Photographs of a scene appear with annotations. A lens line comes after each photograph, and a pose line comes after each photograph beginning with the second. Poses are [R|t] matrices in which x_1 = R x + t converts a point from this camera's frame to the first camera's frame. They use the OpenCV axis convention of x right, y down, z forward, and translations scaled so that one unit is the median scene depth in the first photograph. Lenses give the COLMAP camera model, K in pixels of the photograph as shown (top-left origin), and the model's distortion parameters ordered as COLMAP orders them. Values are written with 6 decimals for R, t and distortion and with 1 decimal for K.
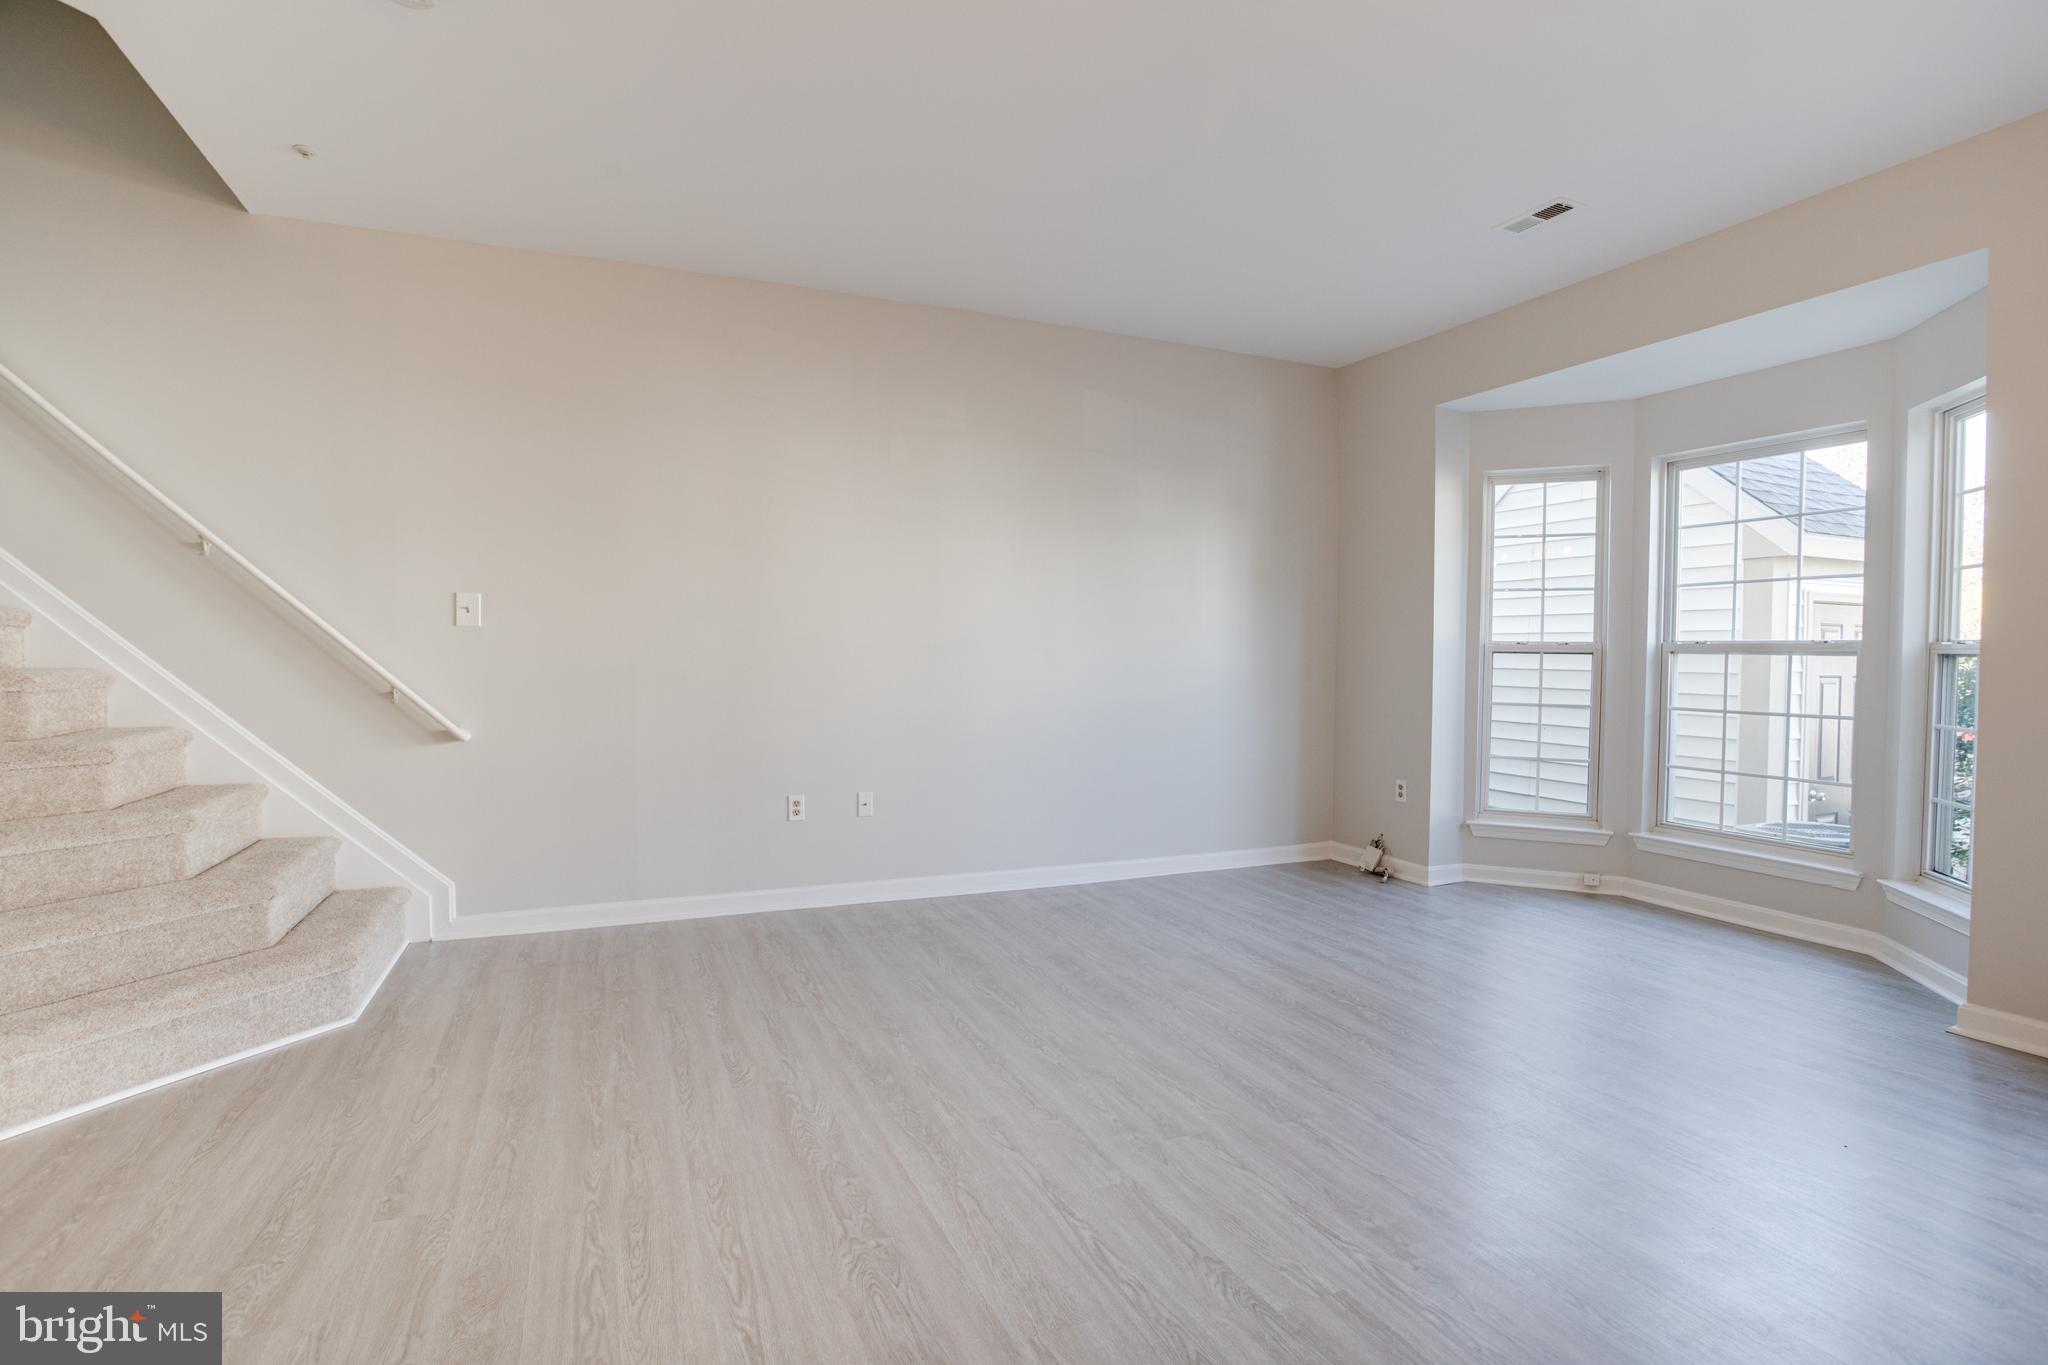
lens RADIAL K [[1000.1, 0, 1022.6], [0, 1000.1, 676.6], [0, 0, 1]] dist [-0.061246, 0.022178]
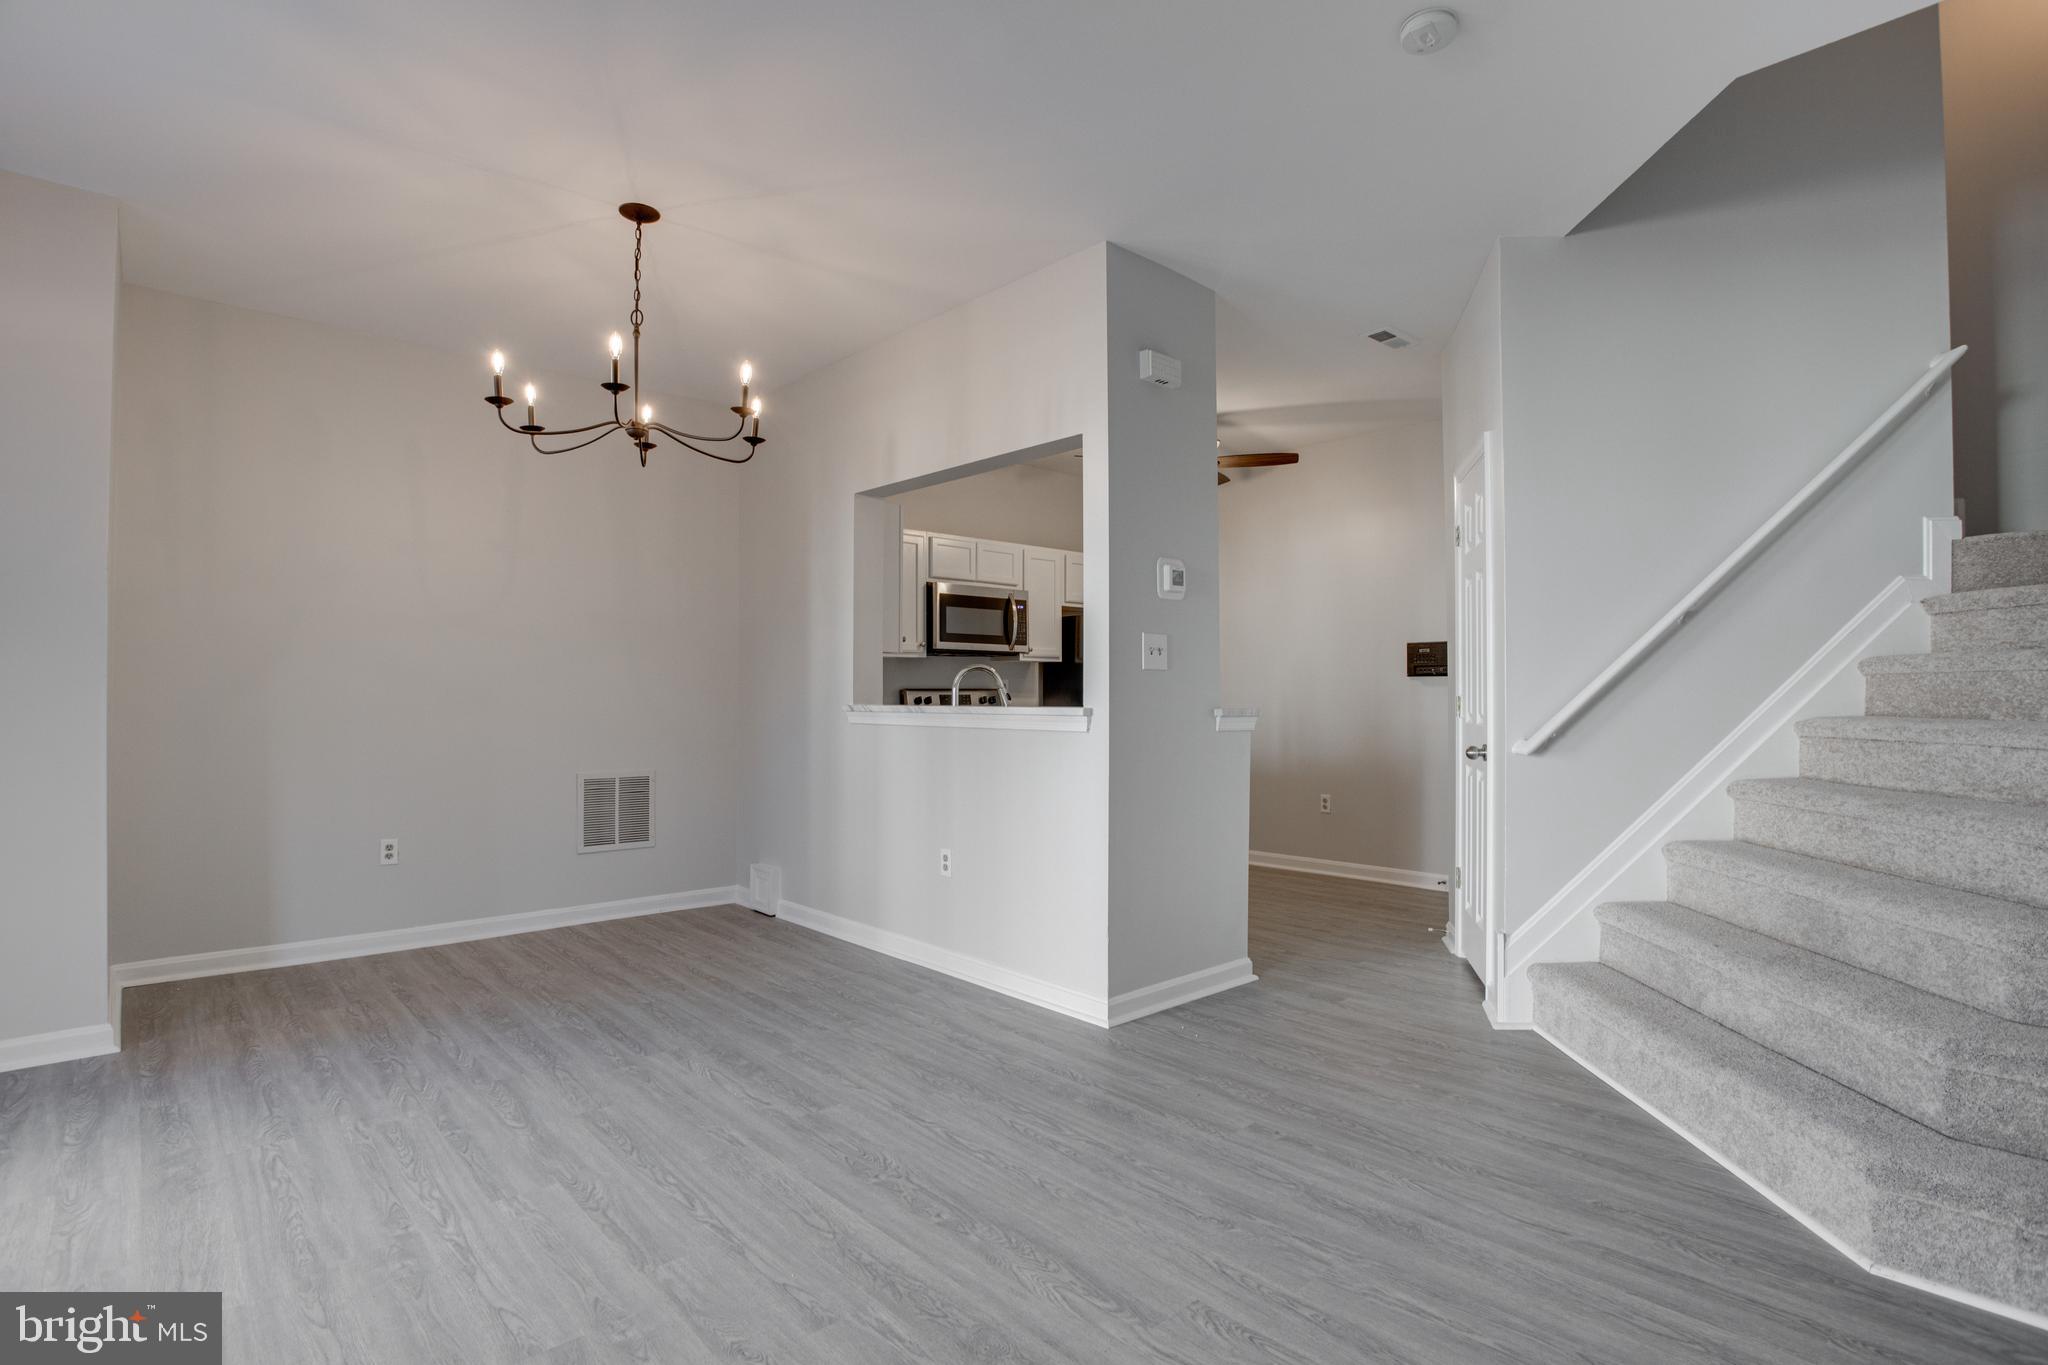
lens RADIAL K [[1000.1, 0, 1022.6], [0, 1000.1, 676.6], [0, 0, 1]] dist [-0.061246, 0.022178]
pose [[-0.946029, -0.014415, -0.323761, 0.046345], [-0.013177, 0.999895, -0.006016, -0.024298], [0.323813, -0.001425, -0.946120, 1.145584]]
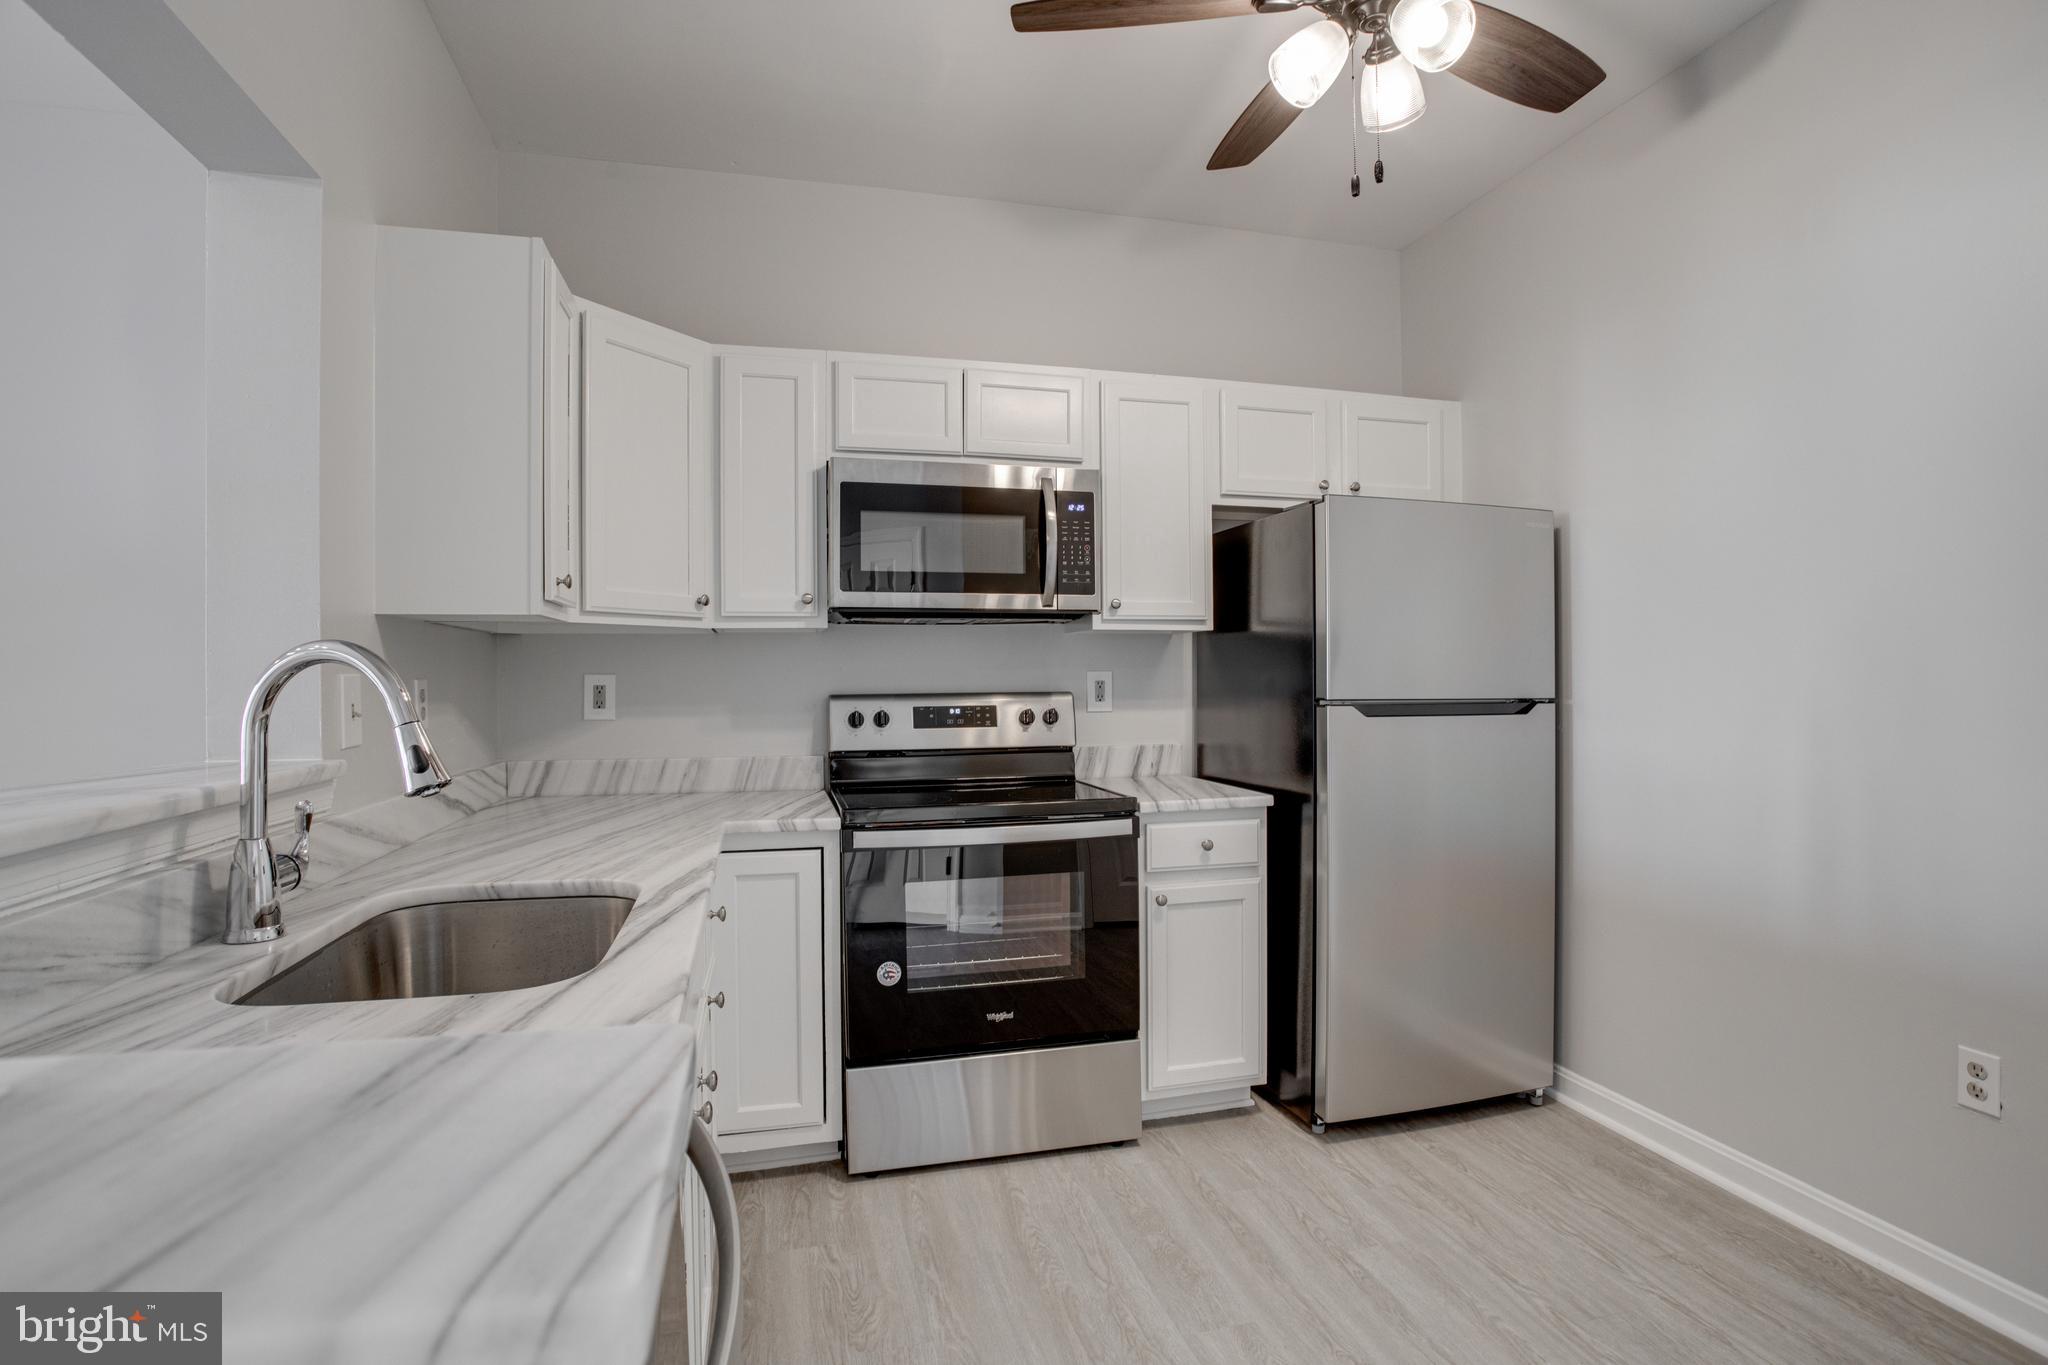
lens RADIAL K [[1000.1, 0, 1022.6], [0, 1000.1, 676.6], [0, 0, 1]] dist [-0.061246, 0.022178]
pose [[-0.987710, -0.002976, 0.156272, -0.593976], [0.000238, 0.999789, 0.020544, -0.042279], [-0.156300, 0.020329, -0.987500, 0.256514]]
